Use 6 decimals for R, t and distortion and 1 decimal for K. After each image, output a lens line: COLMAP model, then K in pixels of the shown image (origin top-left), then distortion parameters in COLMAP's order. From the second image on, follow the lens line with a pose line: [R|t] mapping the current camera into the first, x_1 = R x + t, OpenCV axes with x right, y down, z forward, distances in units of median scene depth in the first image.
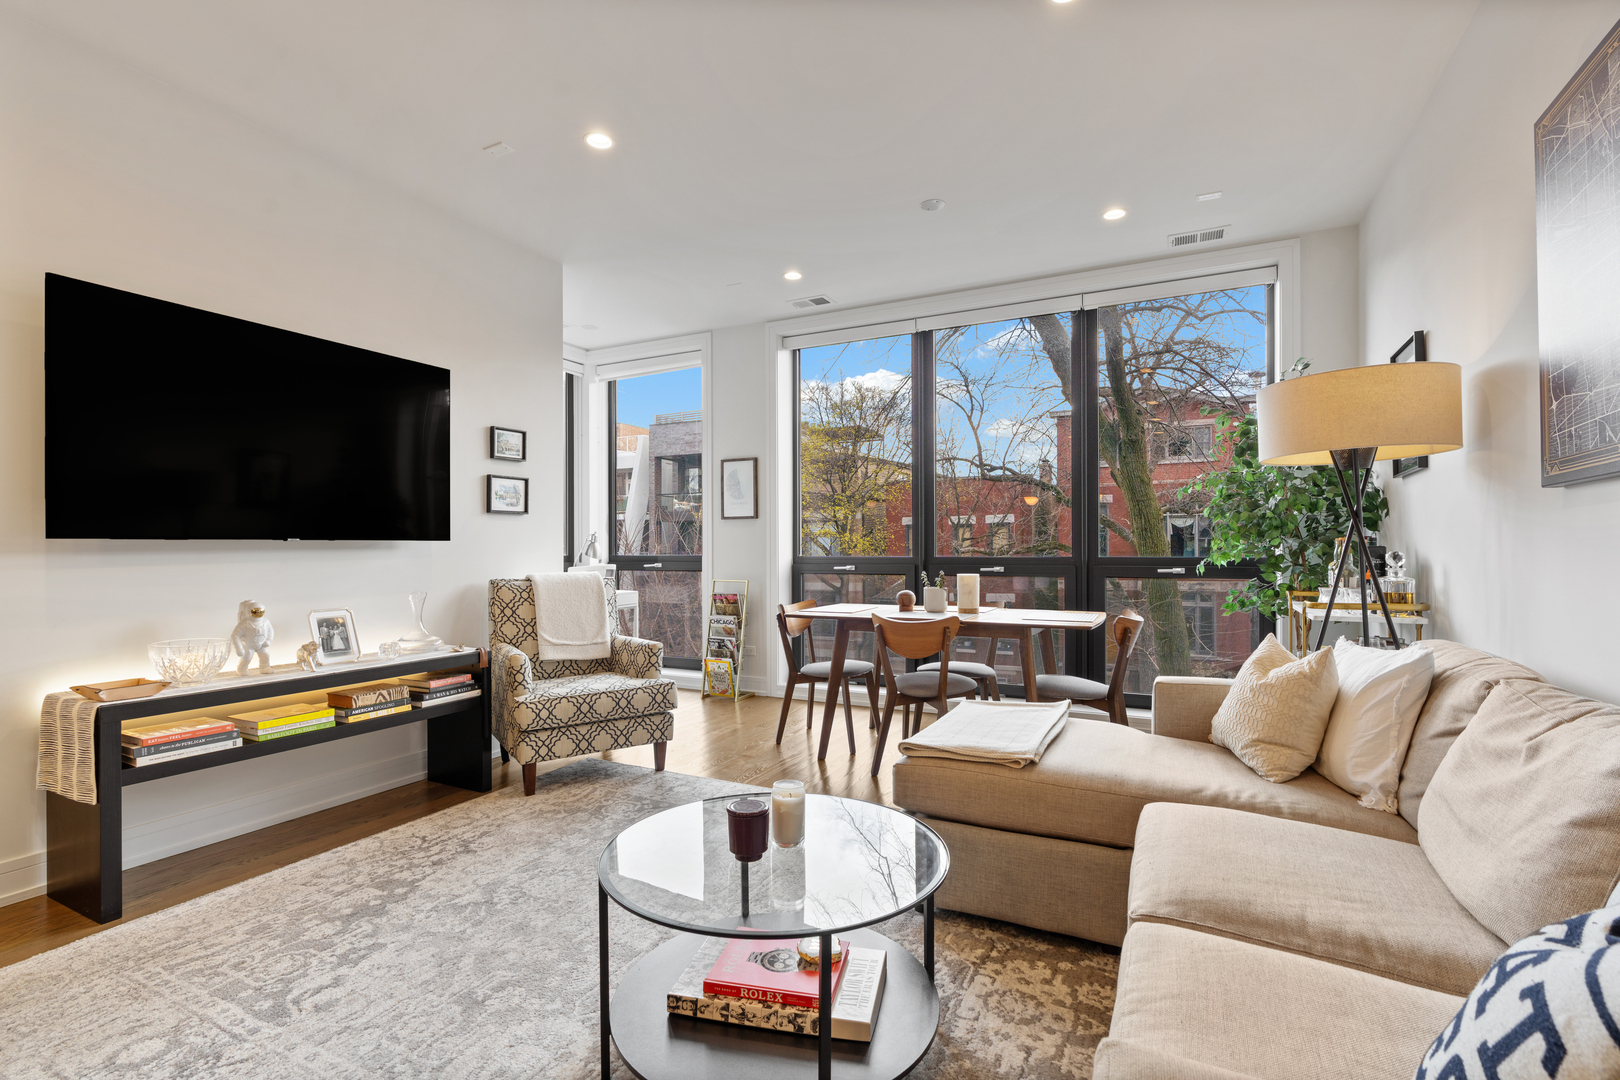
lens RADIAL K [[747.3, 0, 800.8], [0, 747.3, 547.2], [0, 0, 1]] dist [-0.009030, 0.003618]
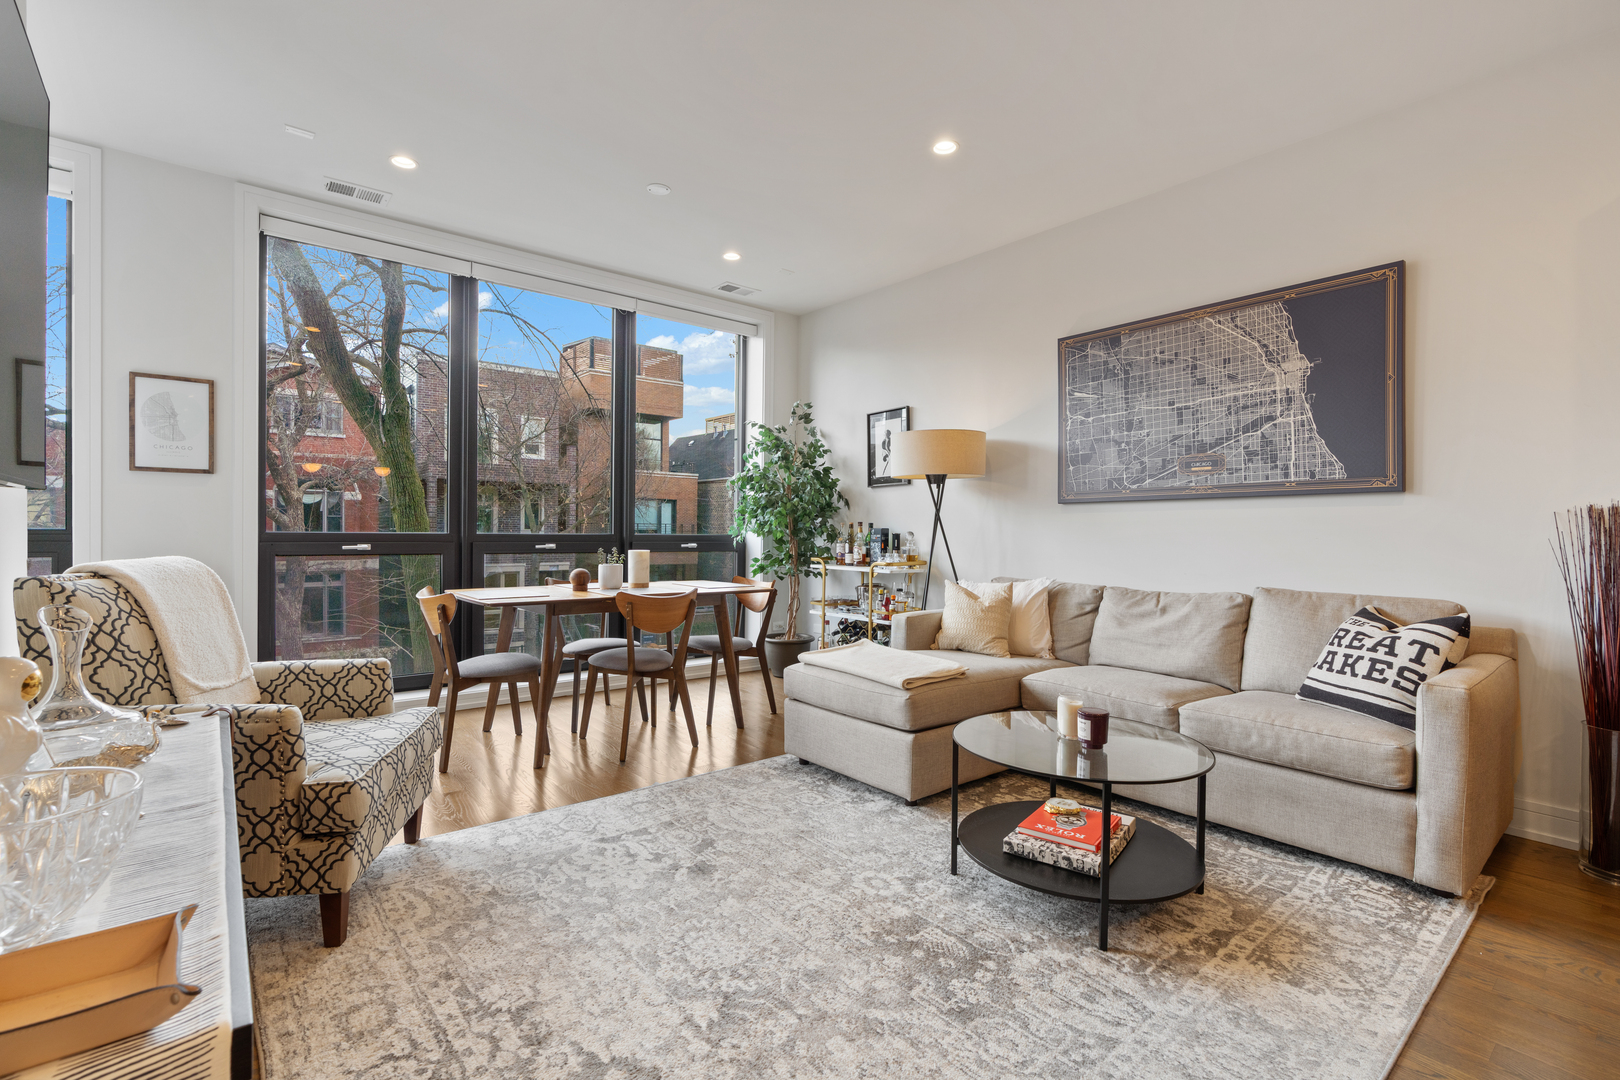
lens RADIAL K [[738.6, 0, 795.3], [0, 738.6, 538.7], [0, 0, 1]] dist [-0.009715, 0.003573]
pose [[0.406066, -0.001687, 0.913842, -0.449844], [-0.014234, 0.999865, 0.008171, 0.006228], [-0.913733, -0.016326, 0.405987, 0.275433]]
